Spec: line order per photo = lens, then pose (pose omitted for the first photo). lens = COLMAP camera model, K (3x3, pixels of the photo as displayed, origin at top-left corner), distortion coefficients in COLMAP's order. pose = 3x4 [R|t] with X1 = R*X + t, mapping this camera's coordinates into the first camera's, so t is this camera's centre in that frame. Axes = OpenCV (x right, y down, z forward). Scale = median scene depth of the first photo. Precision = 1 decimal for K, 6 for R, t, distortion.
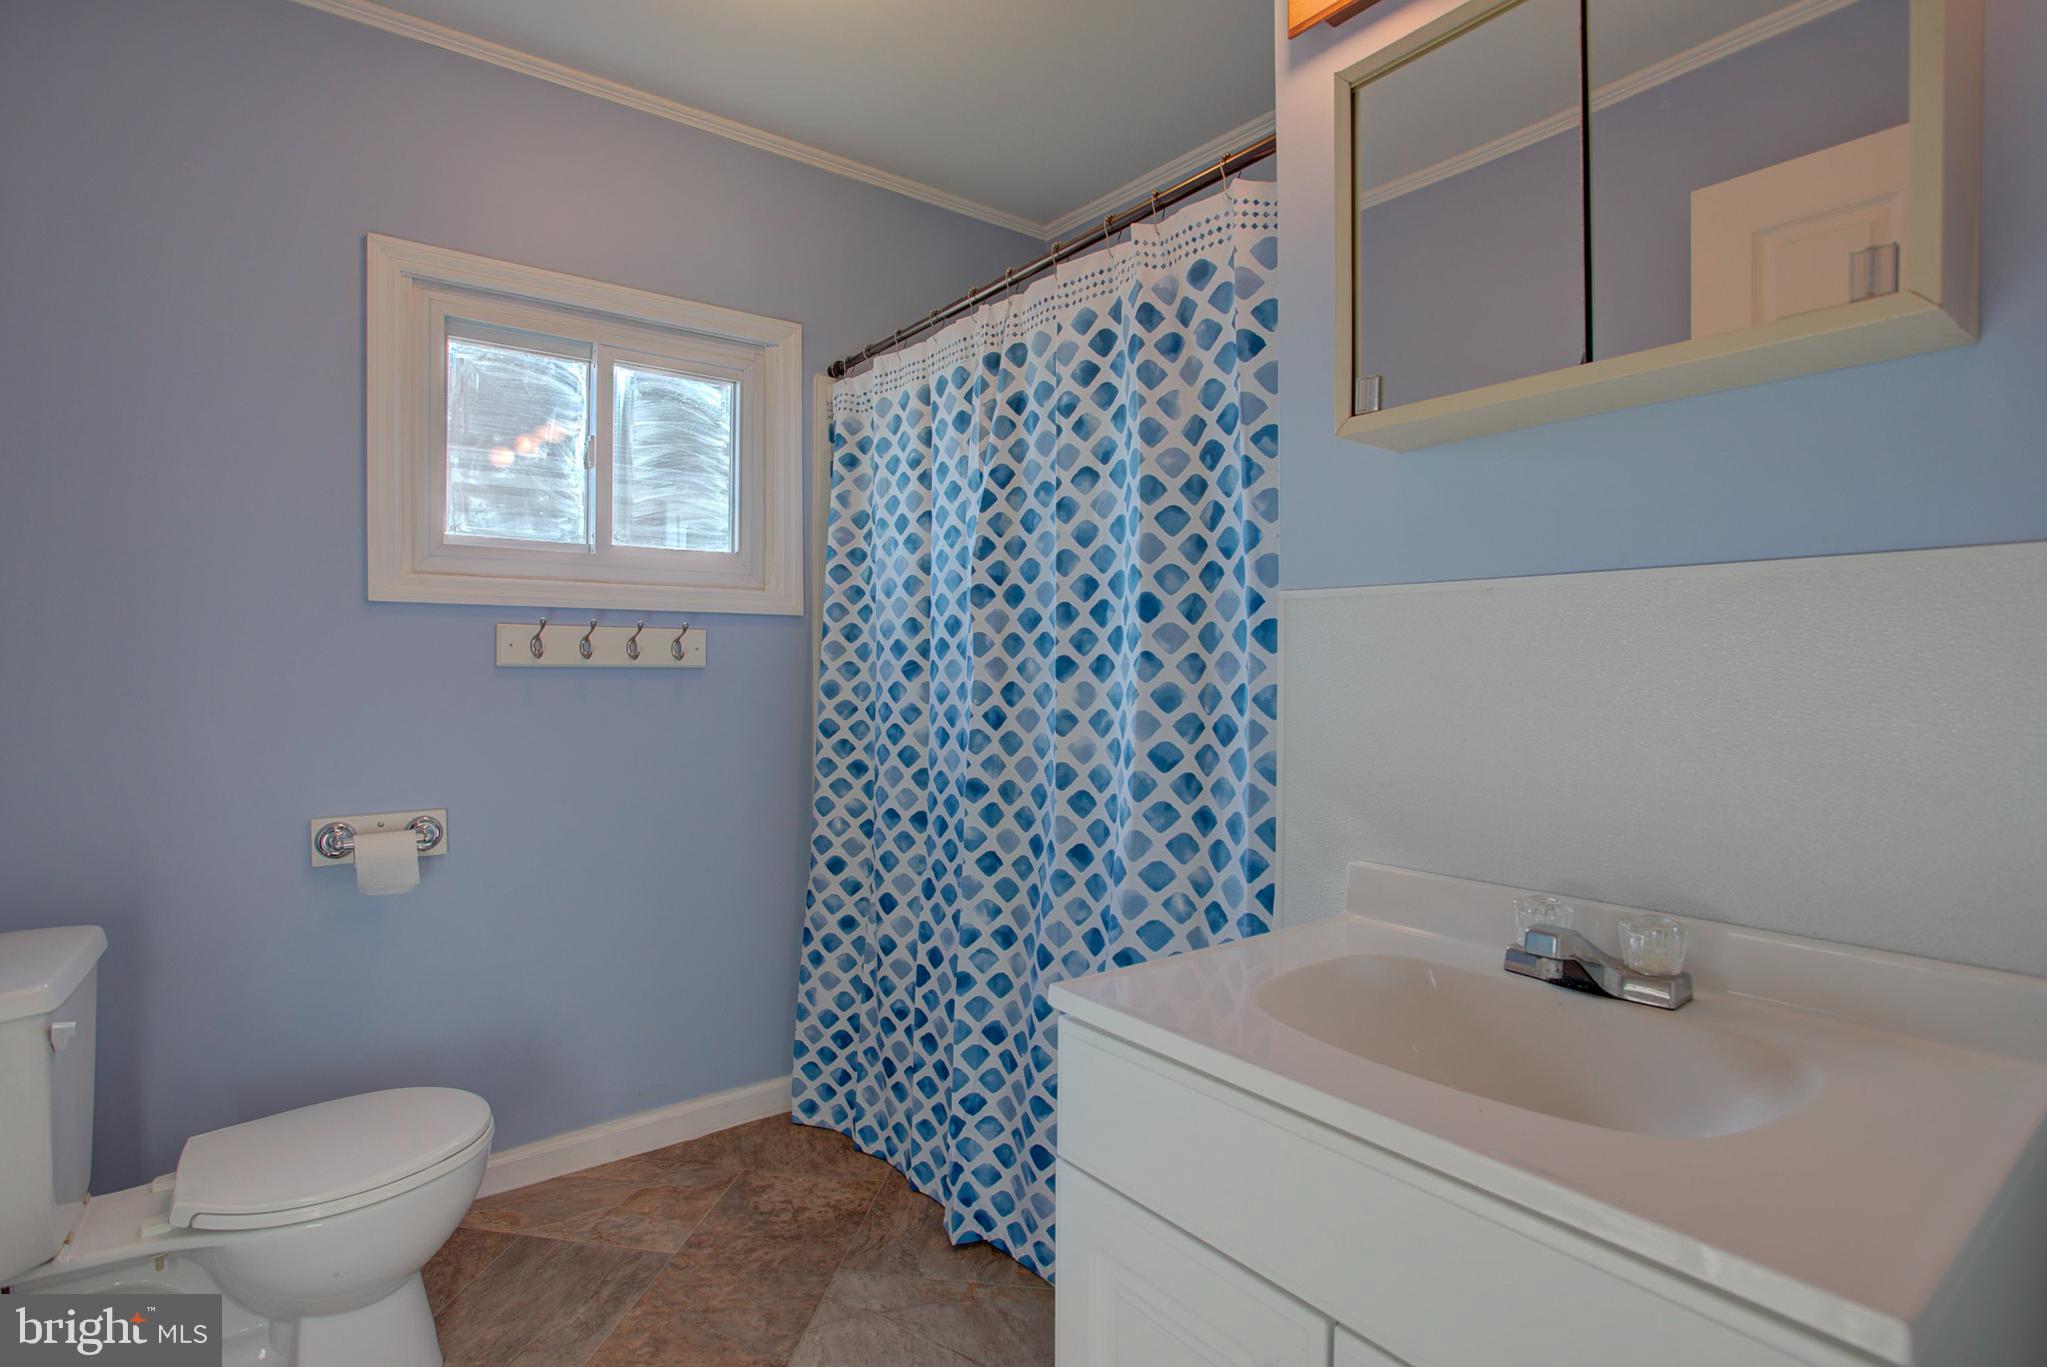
lens RADIAL K [[1026.7, 0, 1000.7], [0, 1026.7, 675.8], [0, 0, 1]] dist [-0.063472, 0.027908]
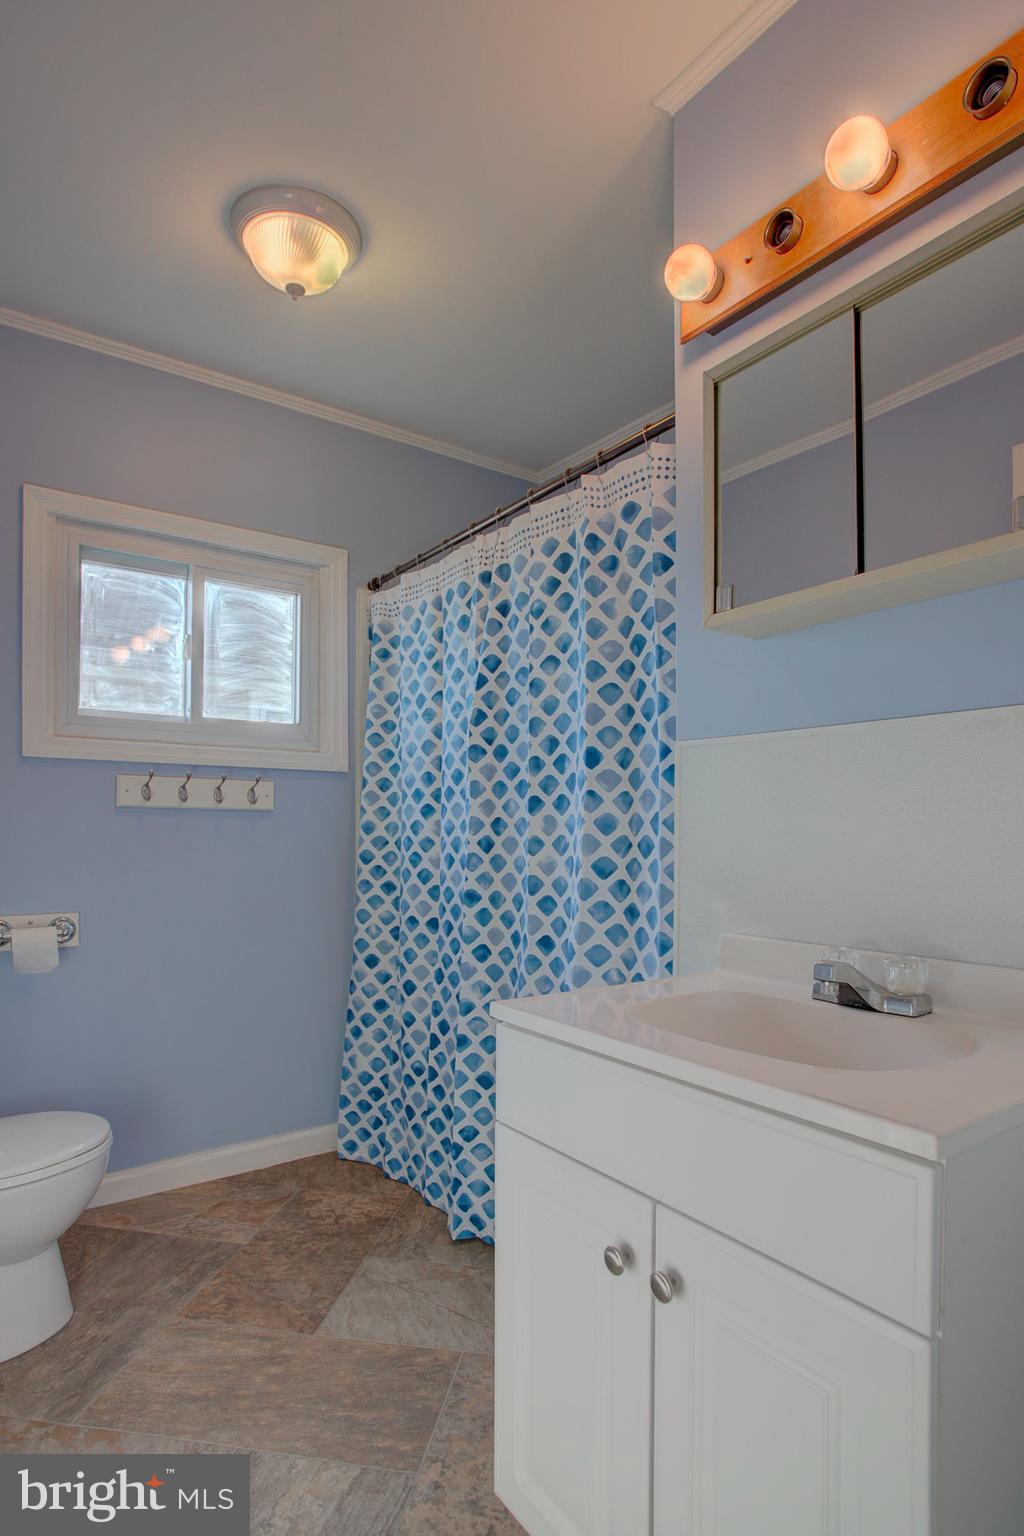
lens RADIAL K [[838.2, 0, 505.4], [0, 838.2, 836.6], [0, 0, 1]] dist [-0.050738, -0.000173]
pose [[0.999749, 0.002795, -0.022251, 0.043719], [-0.002771, 0.999996, 0.001102, 0.029801], [0.022254, -0.001040, 0.999752, -0.090843]]
